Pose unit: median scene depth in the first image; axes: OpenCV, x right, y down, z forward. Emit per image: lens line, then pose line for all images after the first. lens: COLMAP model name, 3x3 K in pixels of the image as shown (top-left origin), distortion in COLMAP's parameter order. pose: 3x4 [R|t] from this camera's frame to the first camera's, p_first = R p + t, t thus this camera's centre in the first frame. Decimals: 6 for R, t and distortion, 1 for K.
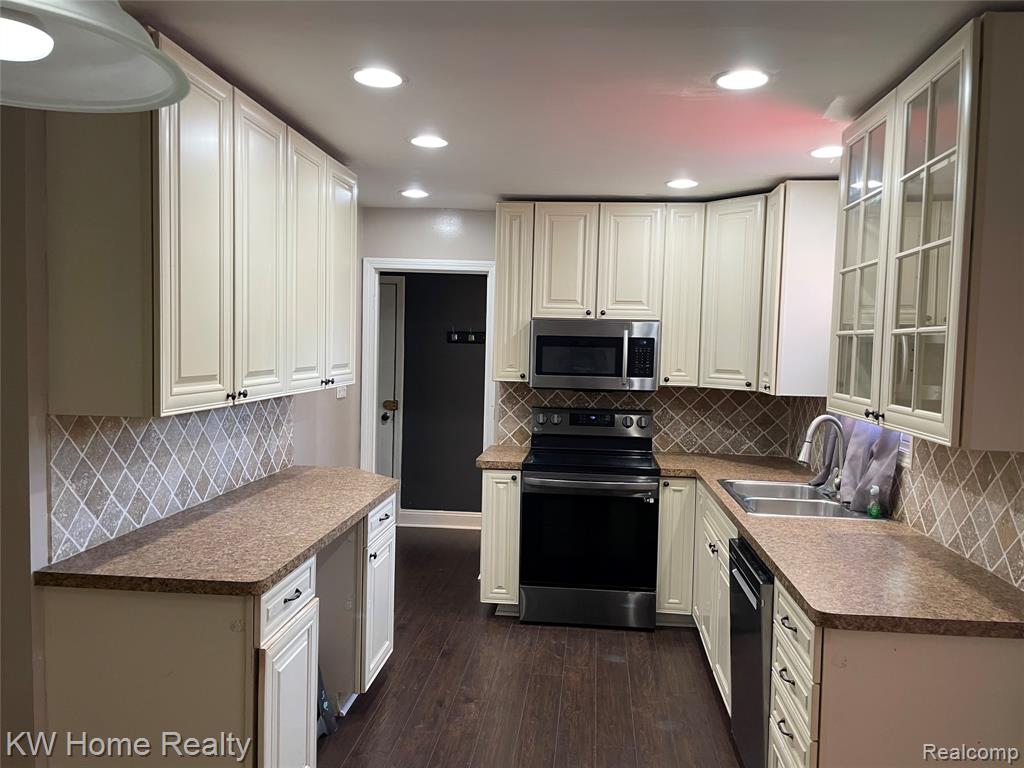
lens RADIAL K [[769.1, 0, 519.6], [0, 769.1, 380.8], [0, 0, 1]] dist [0.057267, -0.055783]
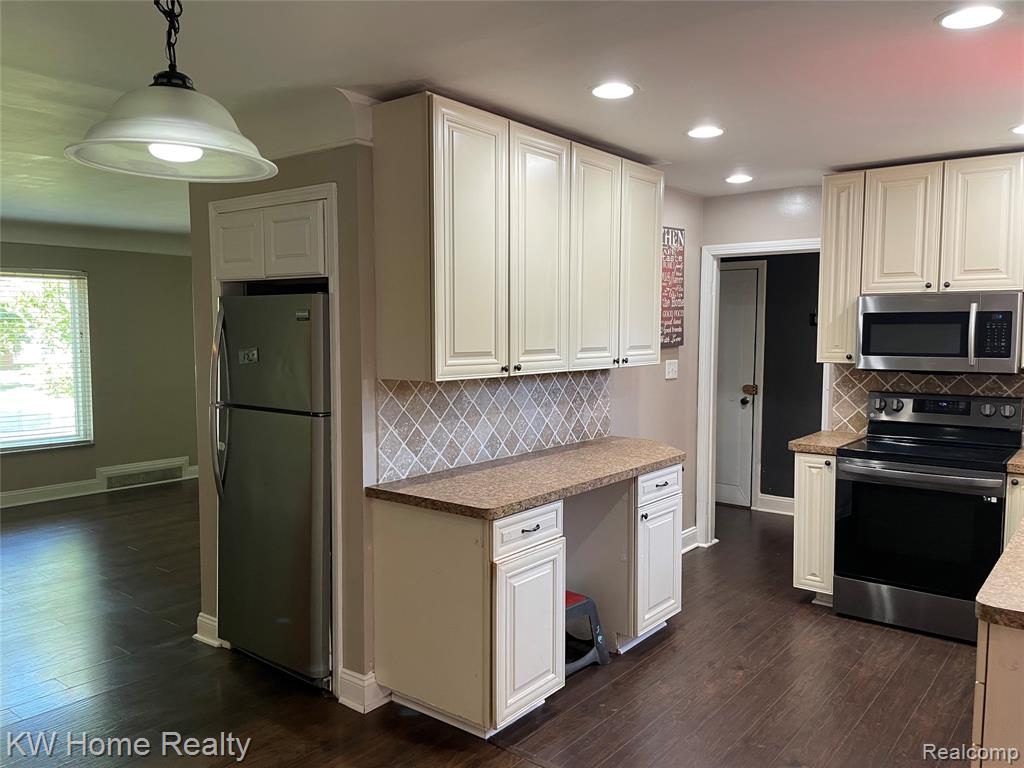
lens RADIAL K [[769.1, 0, 509.7], [0, 769.1, 380.8], [0, 0, 1]] dist [0.057267, -0.055783]
pose [[0.836299, 0.012153, -0.548139, 0.220344], [-0.006081, 0.999898, 0.012891, 0.016085], [0.548240, -0.007447, 0.836288, -0.028595]]
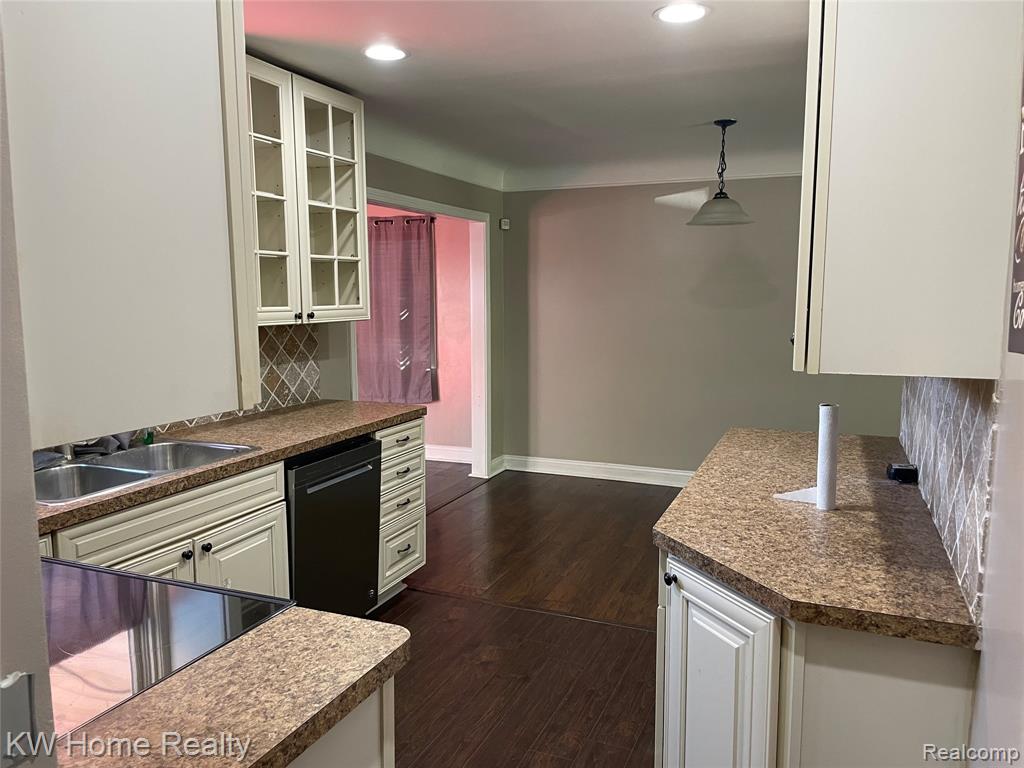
lens RADIAL K [[769.1, 0, 512.4], [0, 769.1, 386.1], [0, 0, 1]] dist [0.057267, -0.055783]
pose [[-0.954011, -0.060951, 0.293511, -0.234426], [-0.007429, 0.983618, 0.180115, -0.040044], [-0.299680, 0.169651, -0.938835, 1.116100]]
